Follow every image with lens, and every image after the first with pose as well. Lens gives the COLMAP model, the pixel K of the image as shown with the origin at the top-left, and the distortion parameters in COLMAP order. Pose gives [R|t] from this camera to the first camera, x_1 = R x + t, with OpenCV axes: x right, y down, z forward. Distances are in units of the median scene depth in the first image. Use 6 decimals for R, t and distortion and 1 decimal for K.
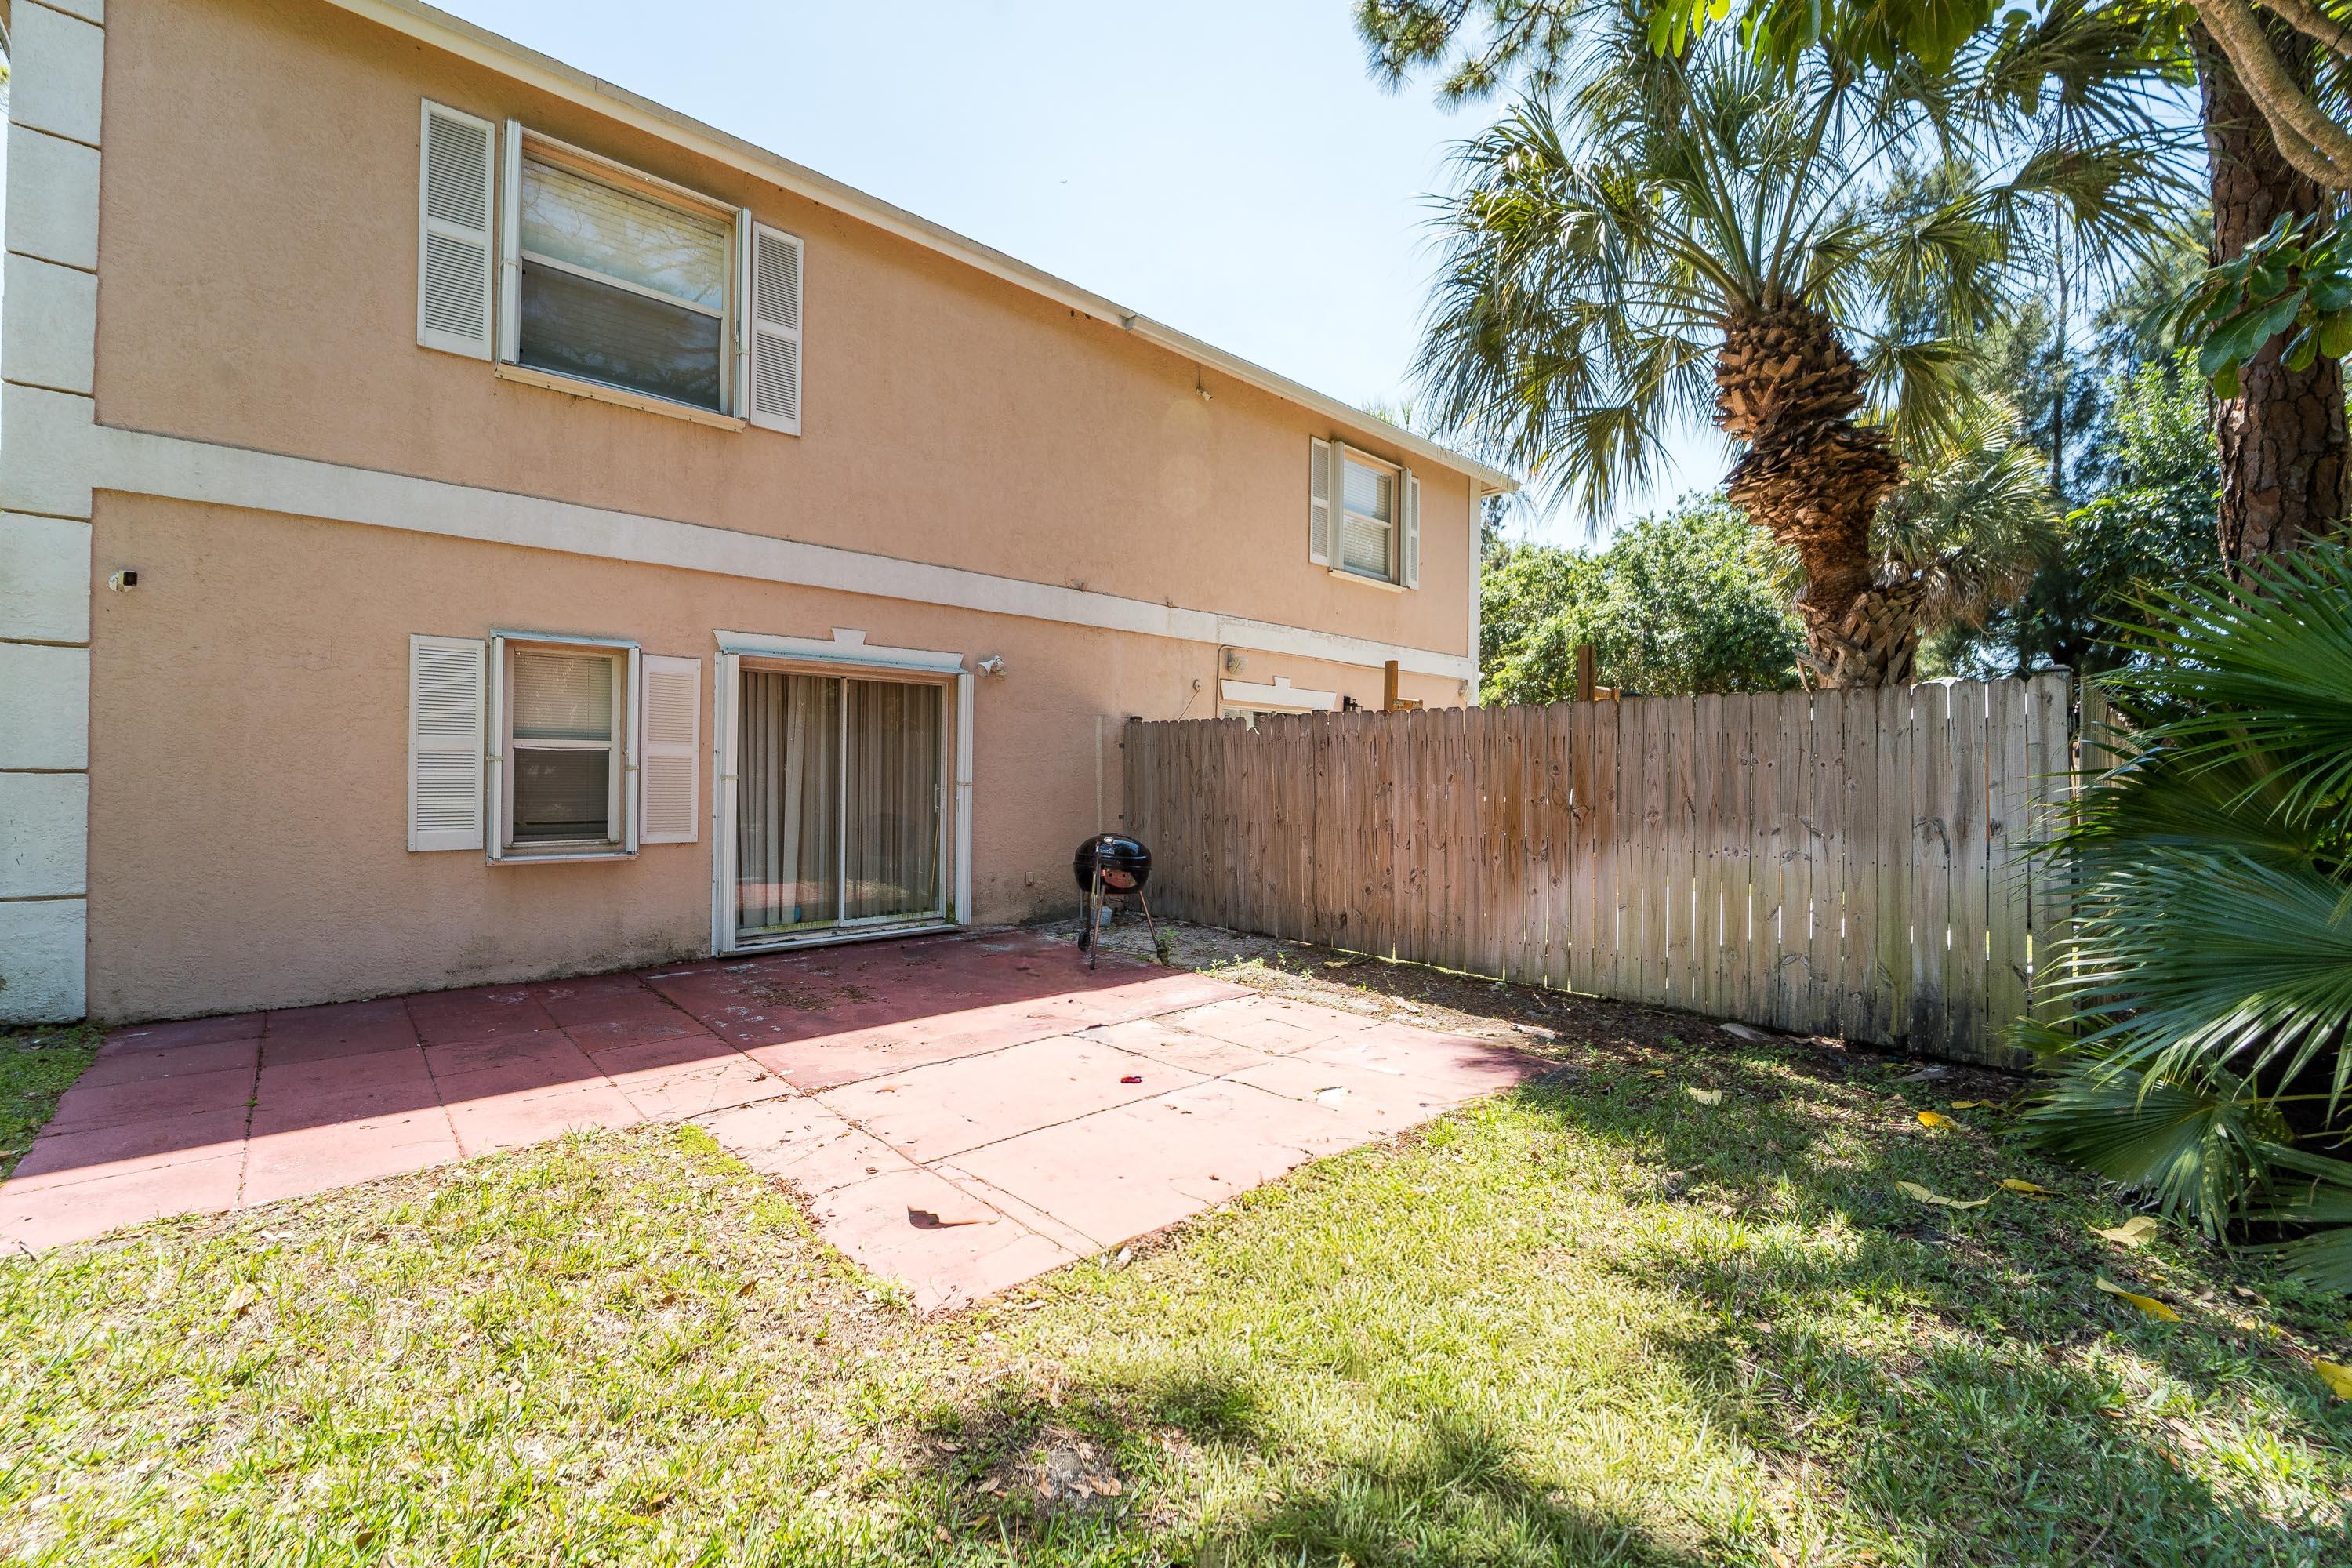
lens RADIAL K [[946.5, 0, 1166.6], [0, 946.5, 771.7], [0, 0, 1]] dist [-0.014057, -0.000656]
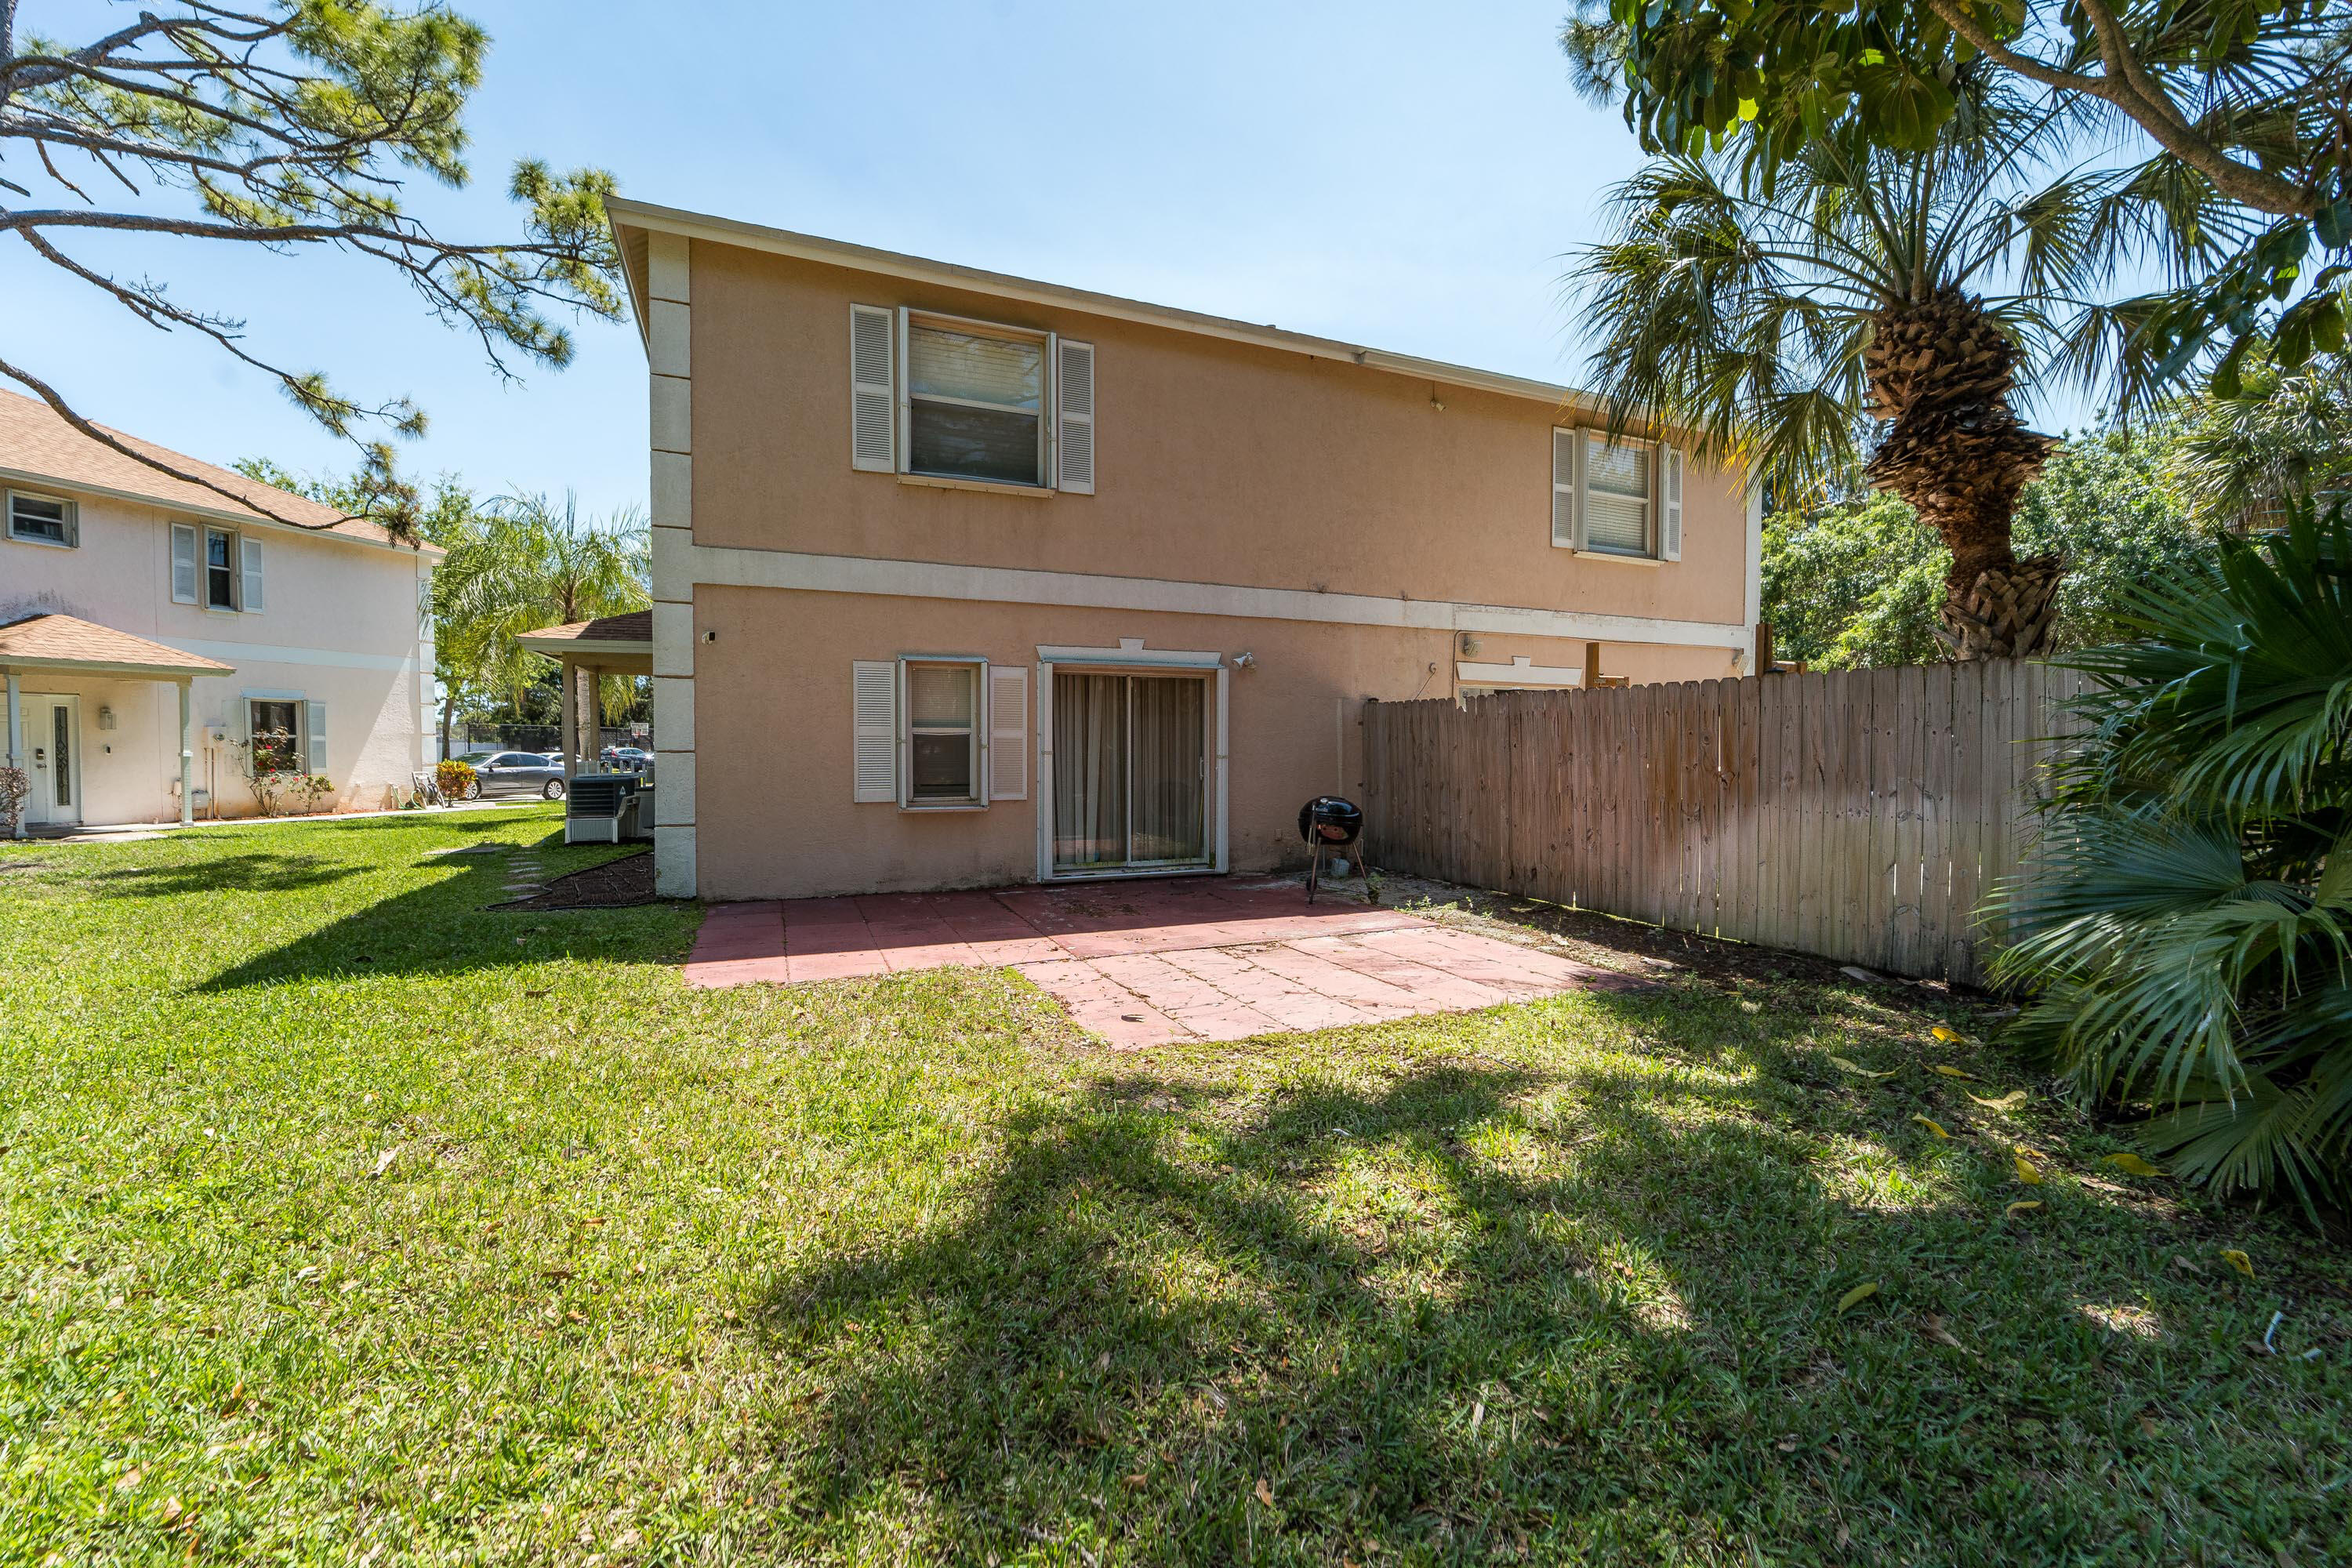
lens RADIAL K [[946.5, 0, 1166.6], [0, 946.5, 771.7], [0, 0, 1]] dist [-0.014057, -0.000656]
pose [[0.941281, -0.001209, -0.337622, 0.170855], [0.009766, 0.999673, 0.023647, 0.002643], [0.337483, -0.025556, 0.940985, -0.247222]]
